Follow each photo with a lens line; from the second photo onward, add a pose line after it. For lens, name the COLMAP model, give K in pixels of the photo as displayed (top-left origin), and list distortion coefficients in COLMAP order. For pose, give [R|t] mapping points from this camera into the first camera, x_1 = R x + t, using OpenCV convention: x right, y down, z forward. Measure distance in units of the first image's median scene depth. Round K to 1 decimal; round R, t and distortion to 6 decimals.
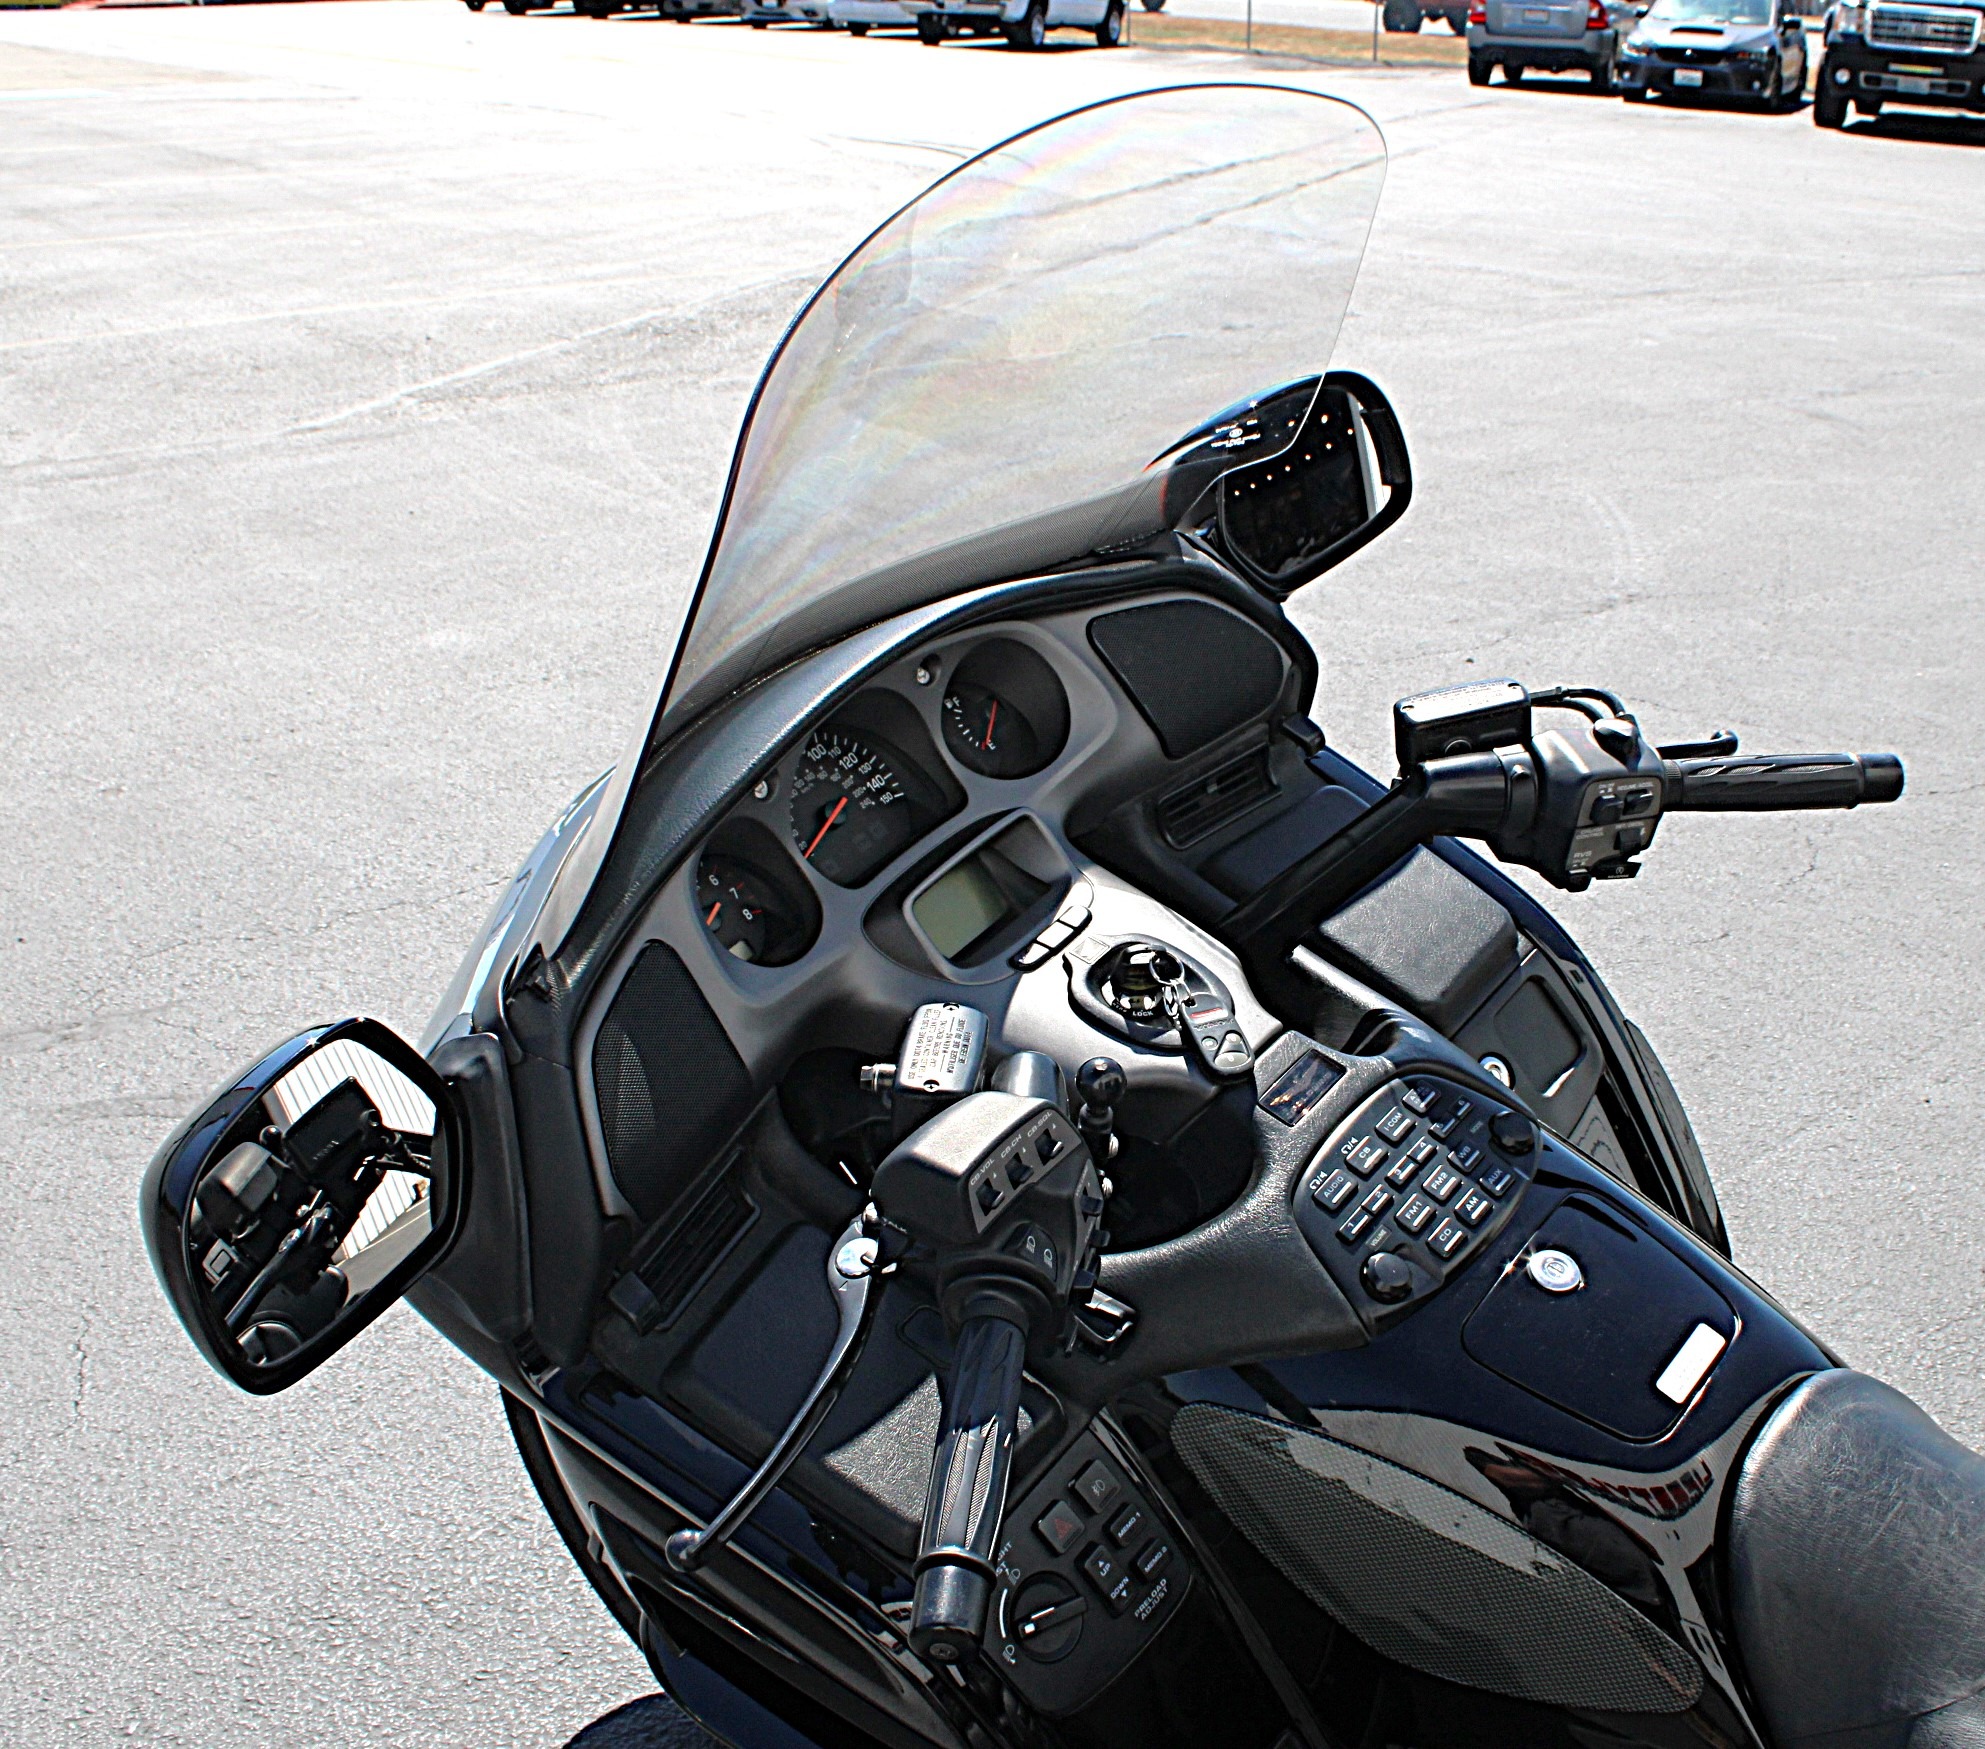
lens RADIAL K [[2495.4, 0, 995.5], [0, 2495.4, 959.5], [0, 0, 1]] dist [-0.138996, 0.048537]
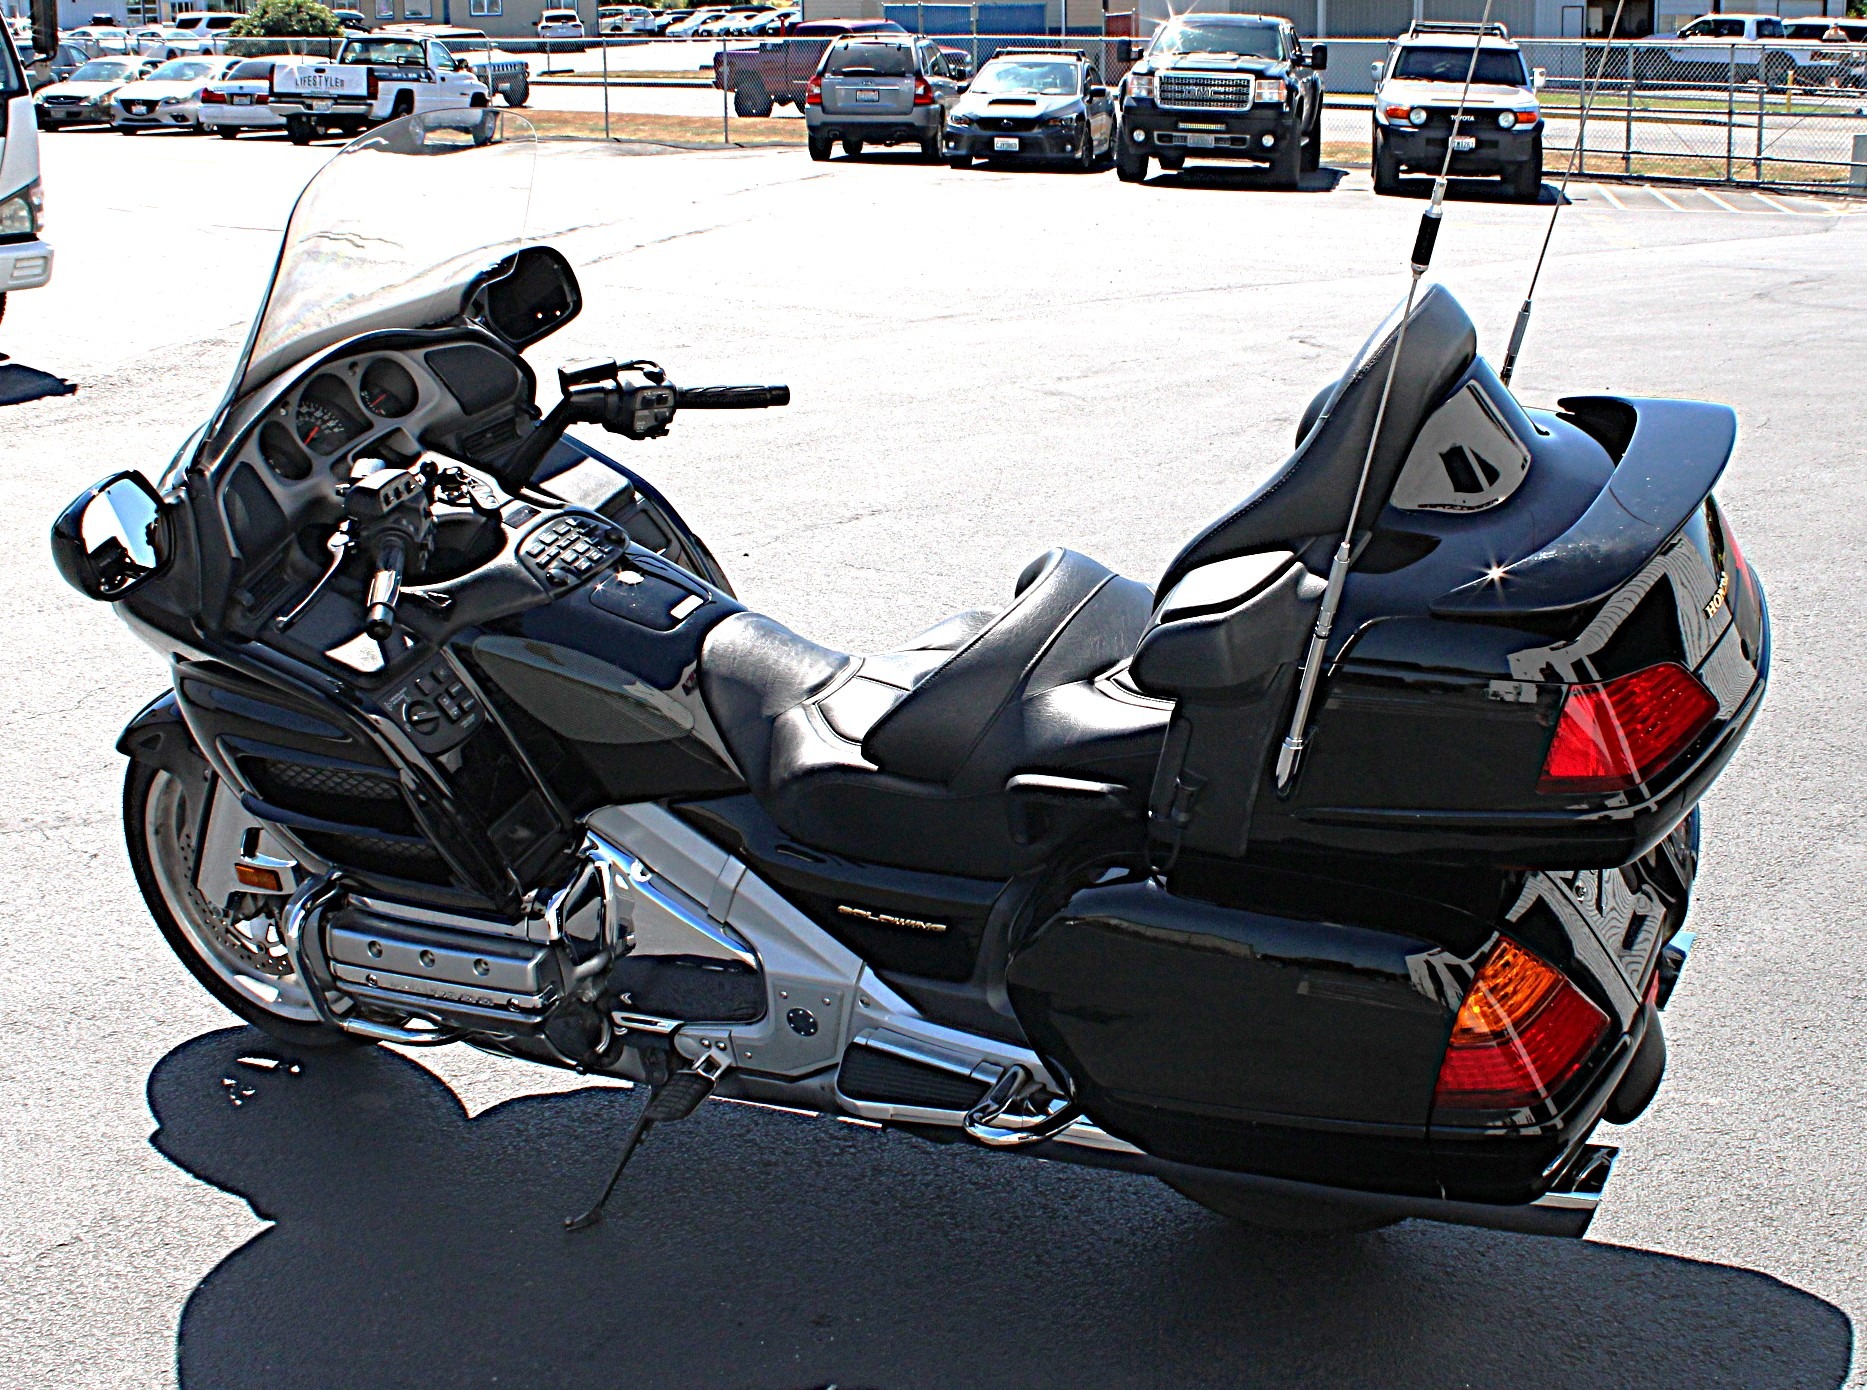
lens RADIAL K [[2919.1, 0, 933.5], [0, 2919.1, 695.0], [0, 0, 1]] dist [-0.205602, 0.191898]
pose [[0.981291, -0.055751, 0.184284, -0.001368], [0.086183, 0.983102, -0.161501, 0.095233], [-0.172166, 0.174361, 0.969514, -0.232846]]
